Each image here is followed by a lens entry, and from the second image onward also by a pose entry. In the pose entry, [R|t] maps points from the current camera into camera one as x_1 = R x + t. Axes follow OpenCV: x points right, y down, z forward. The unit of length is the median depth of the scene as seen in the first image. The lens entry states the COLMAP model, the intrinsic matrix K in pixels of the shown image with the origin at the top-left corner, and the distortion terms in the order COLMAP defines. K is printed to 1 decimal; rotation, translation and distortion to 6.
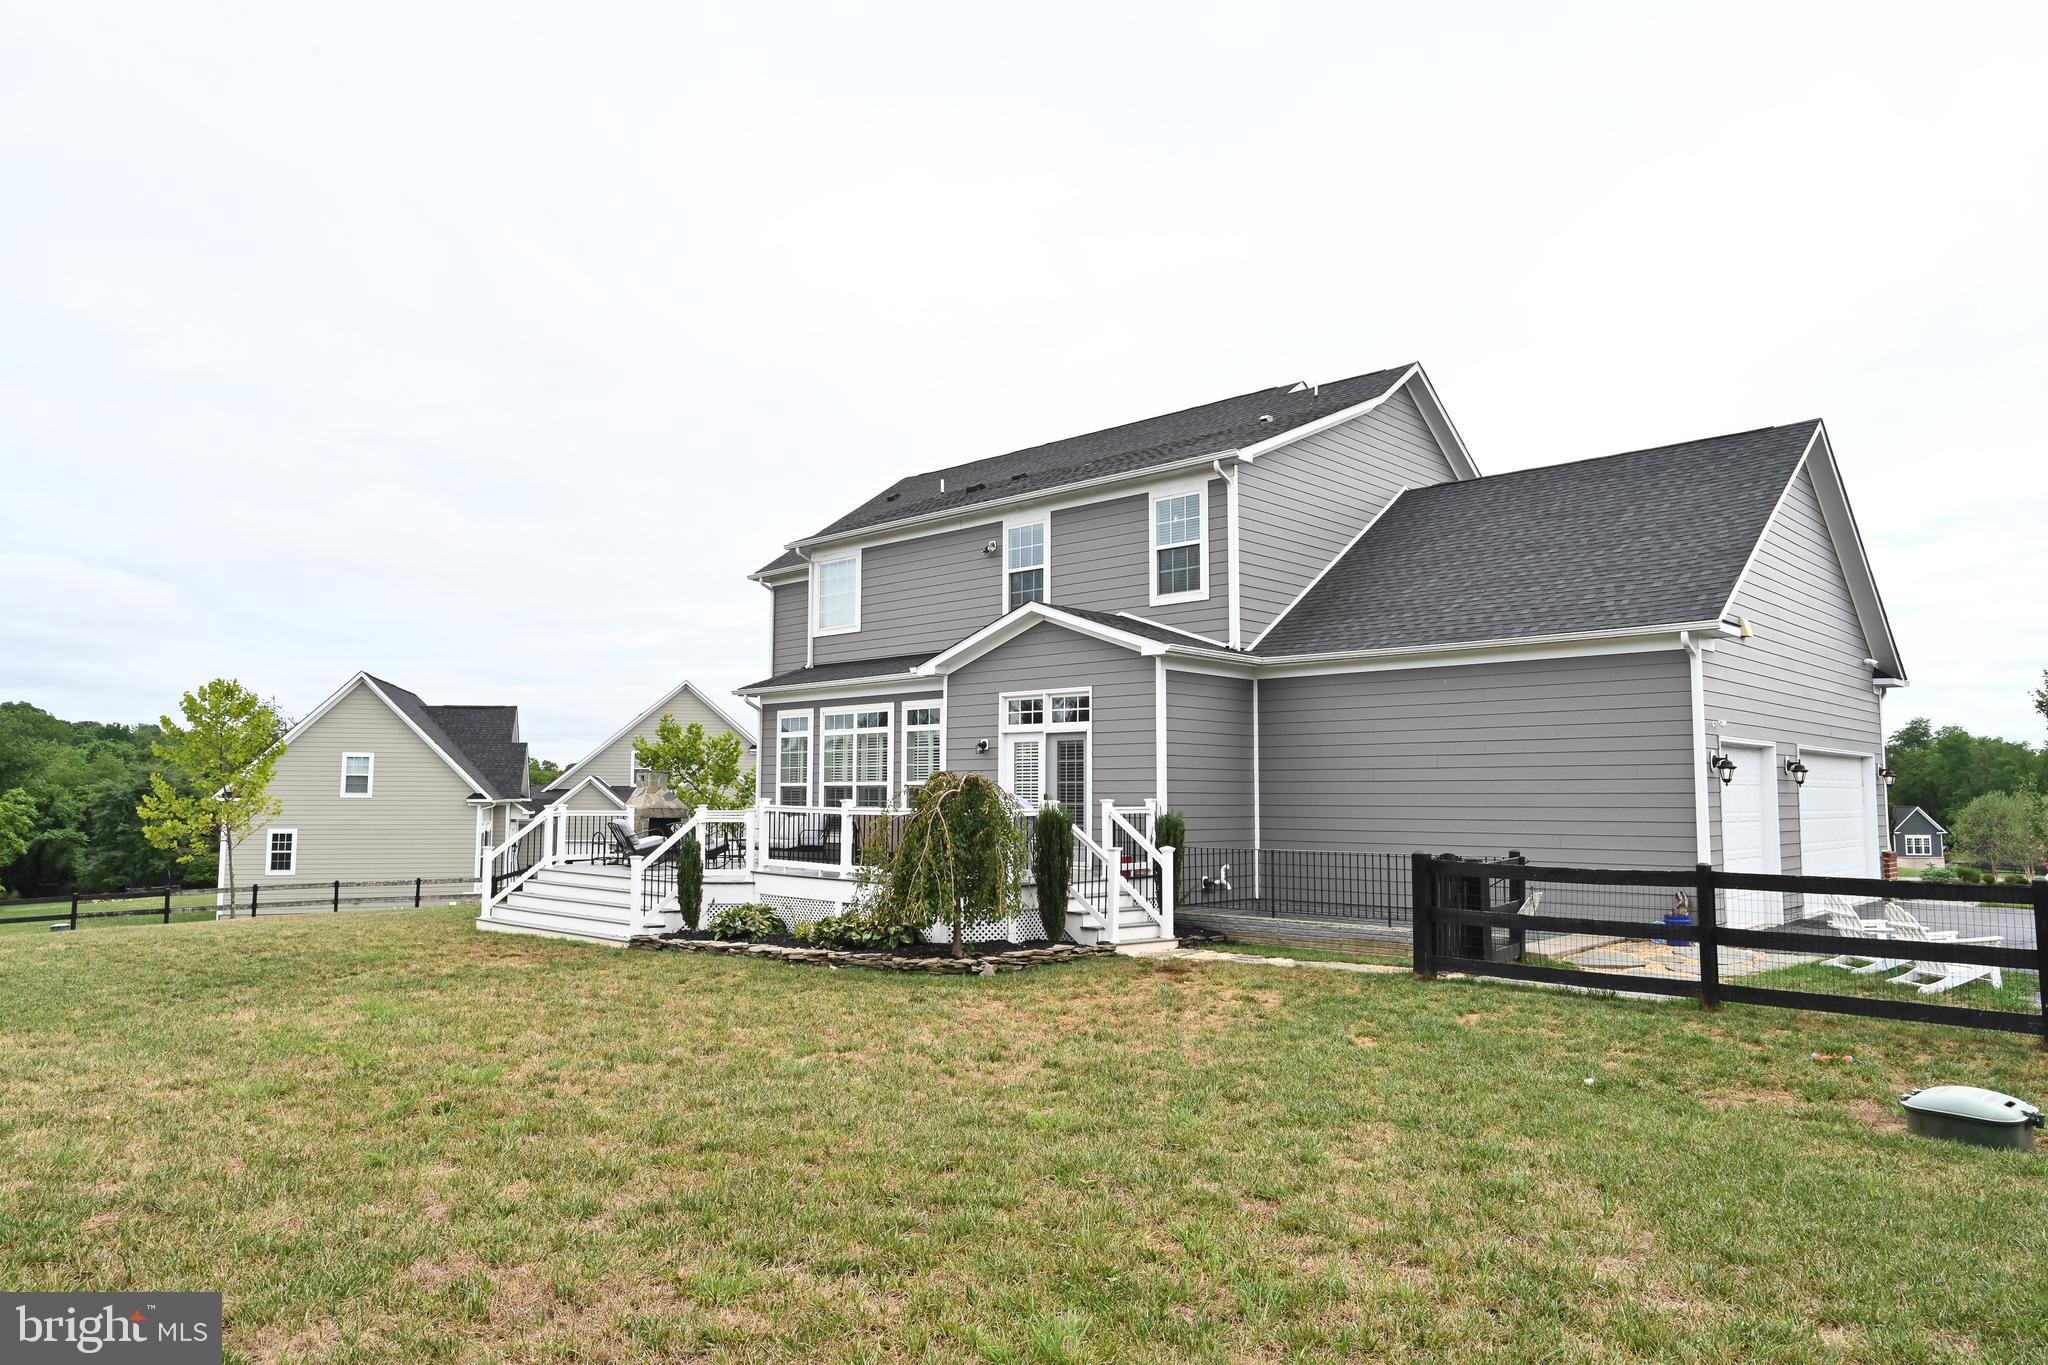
lens RADIAL K [[1320.7, 0, 1019.4], [0, 1320.7, 682.1], [0, 0, 1]] dist [-0.001286, -0.000095]
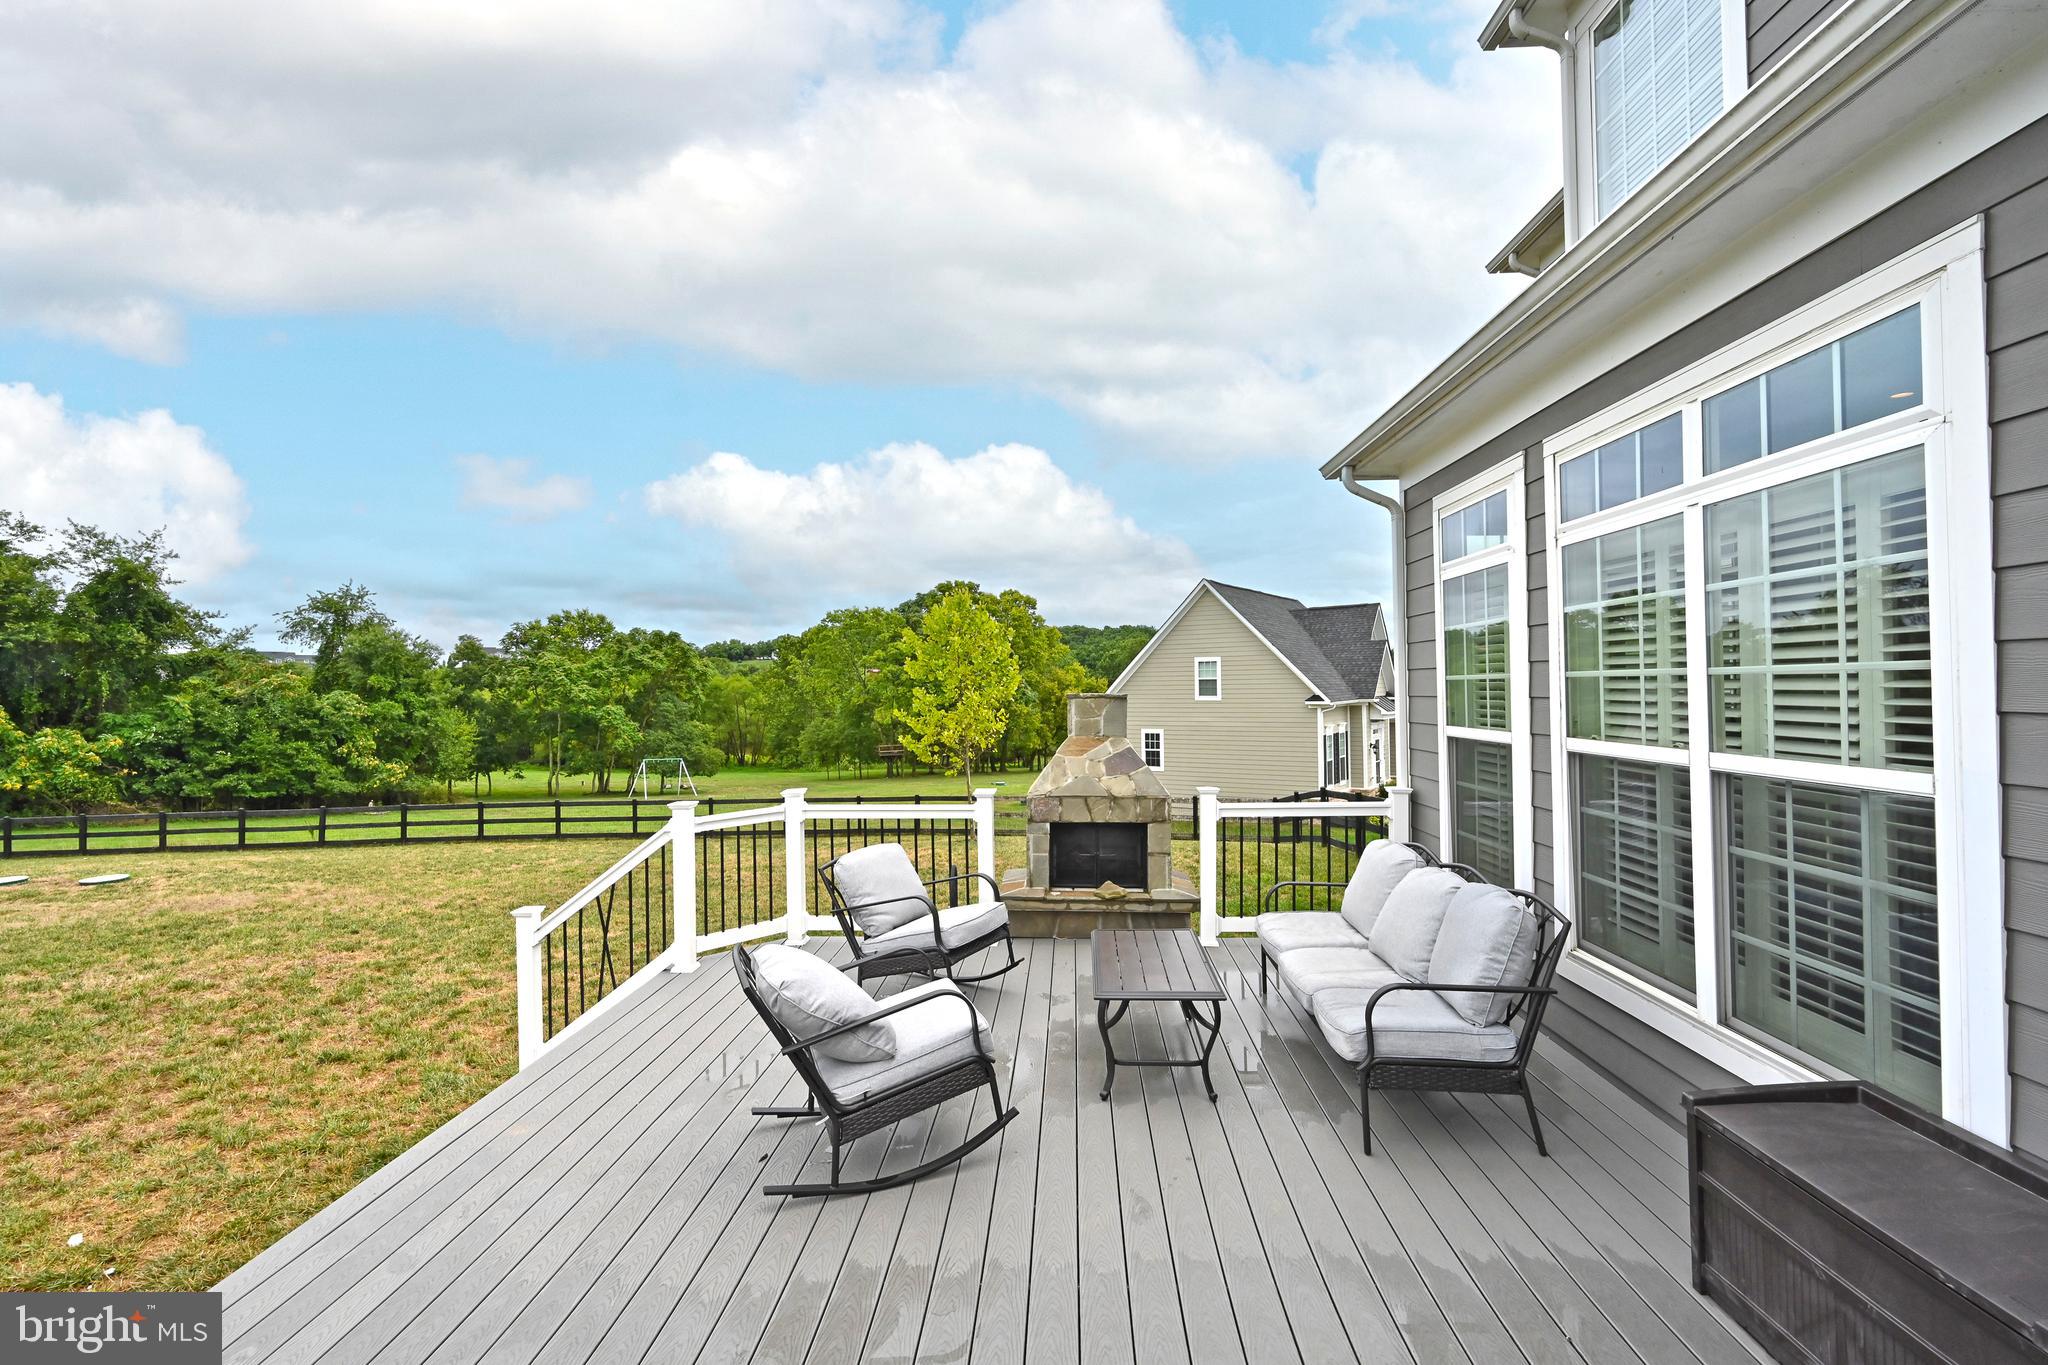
lens RADIAL K [[925.8, 0, 1021.7], [0, 925.8, 672.1], [0, 0, 1]] dist [-0.000580, -0.000377]
pose [[0.649776, -0.024535, -0.759730, -0.043360], [0.082549, 0.995845, 0.038441, 0.025439], [0.755630, -0.087693, 0.649101, 0.424107]]
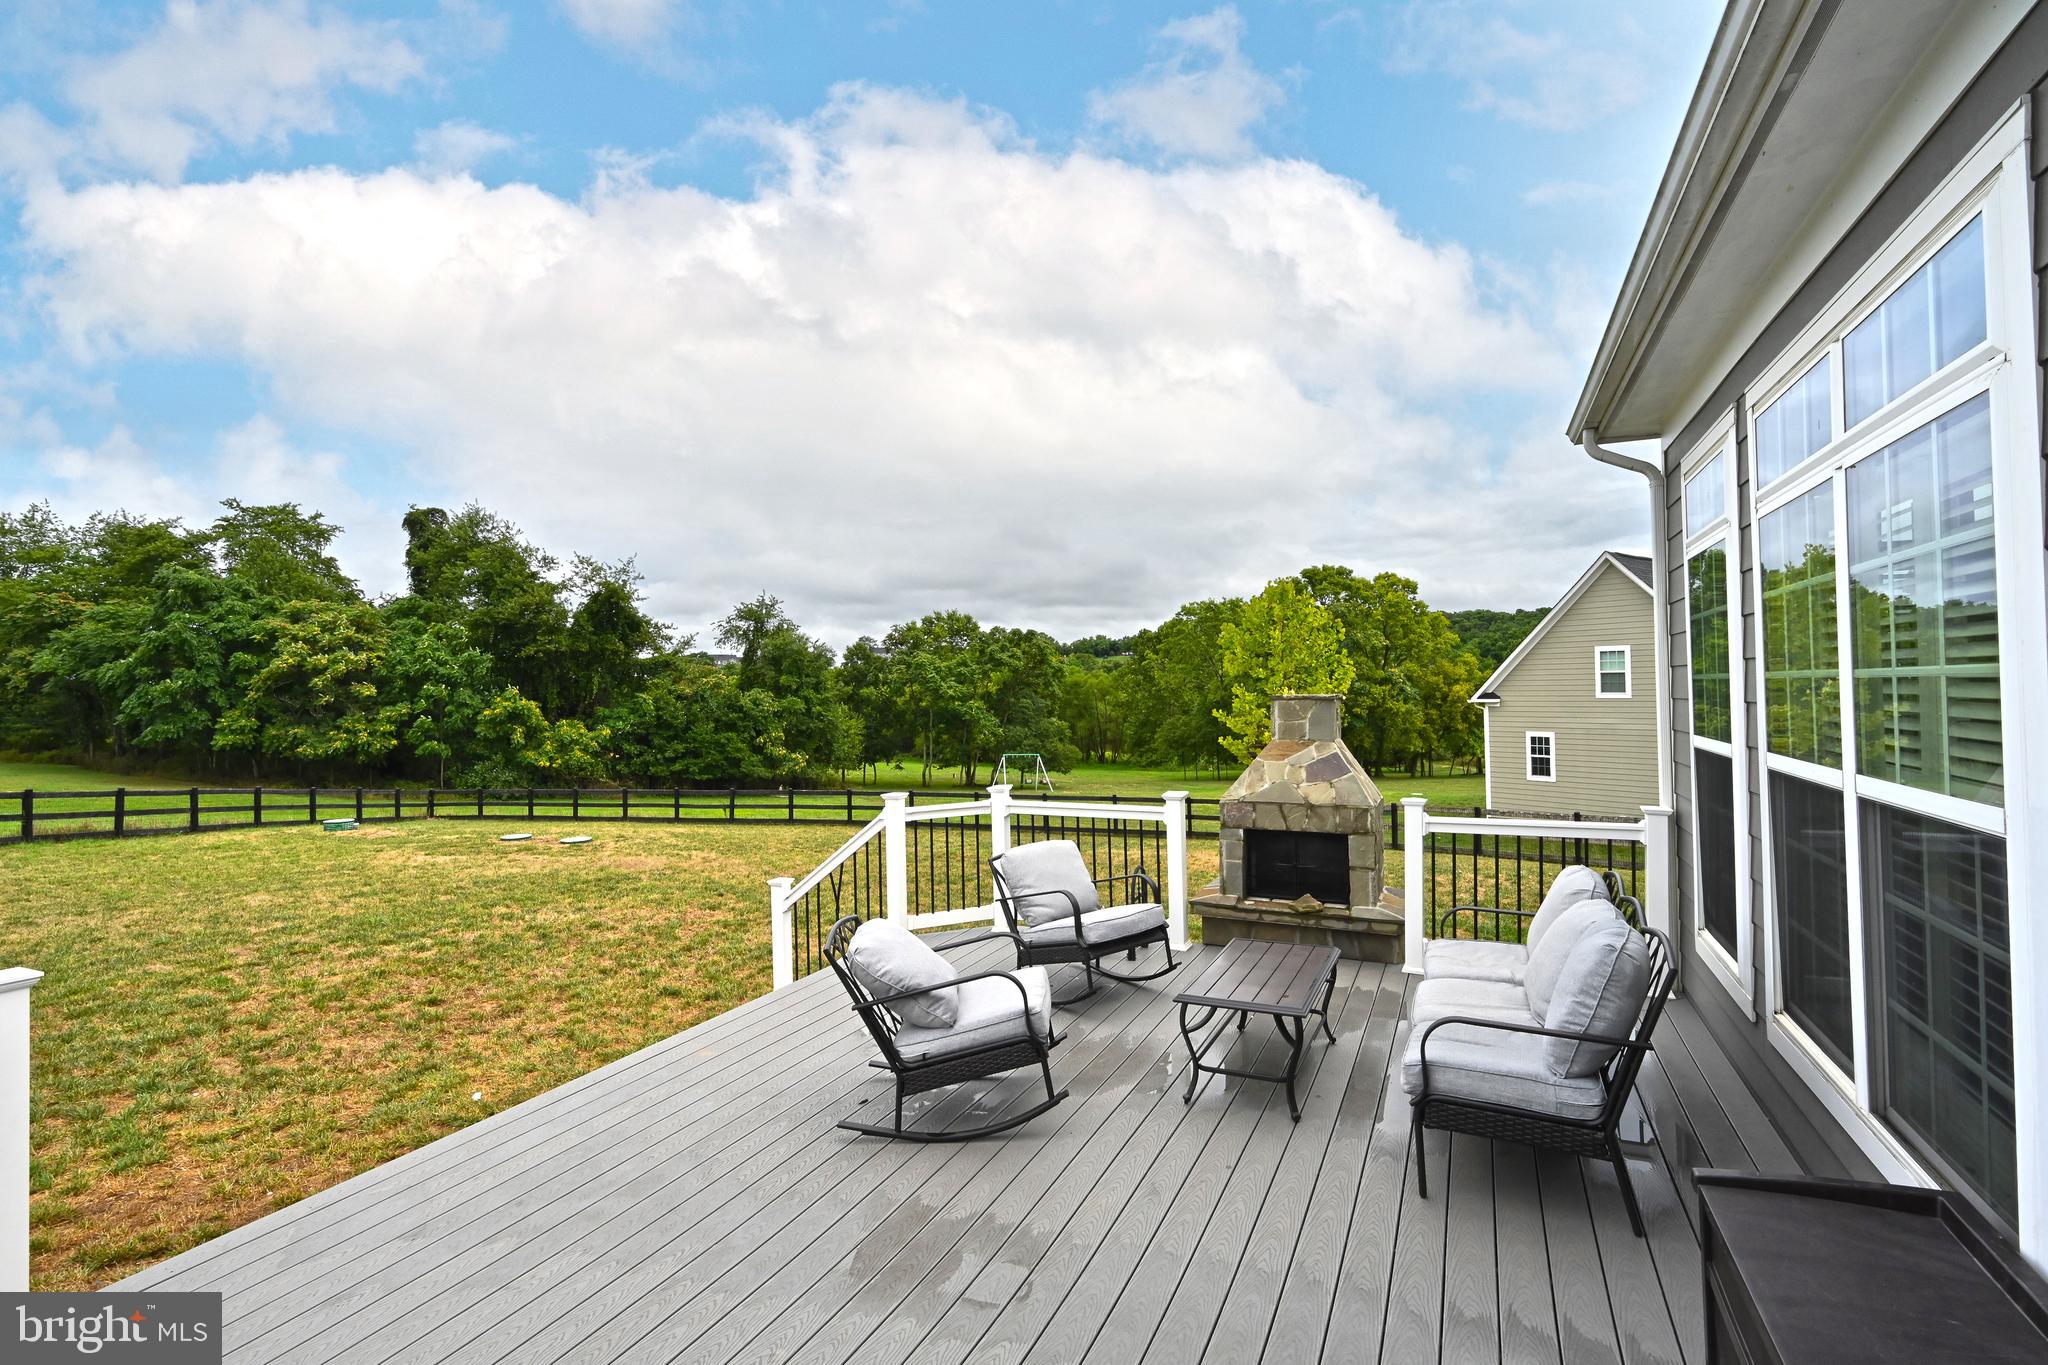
lens RADIAL K [[977.8, 0, 1026.5], [0, 977.8, 668.5], [0, 0, 1]] dist [-0.001974, 0.000406]
pose [[0.323516, -0.028334, -0.945798, -0.022882], [0.101618, 0.994811, 0.004957, 0.026599], [0.940750, -0.097713, 0.324717, 0.441819]]
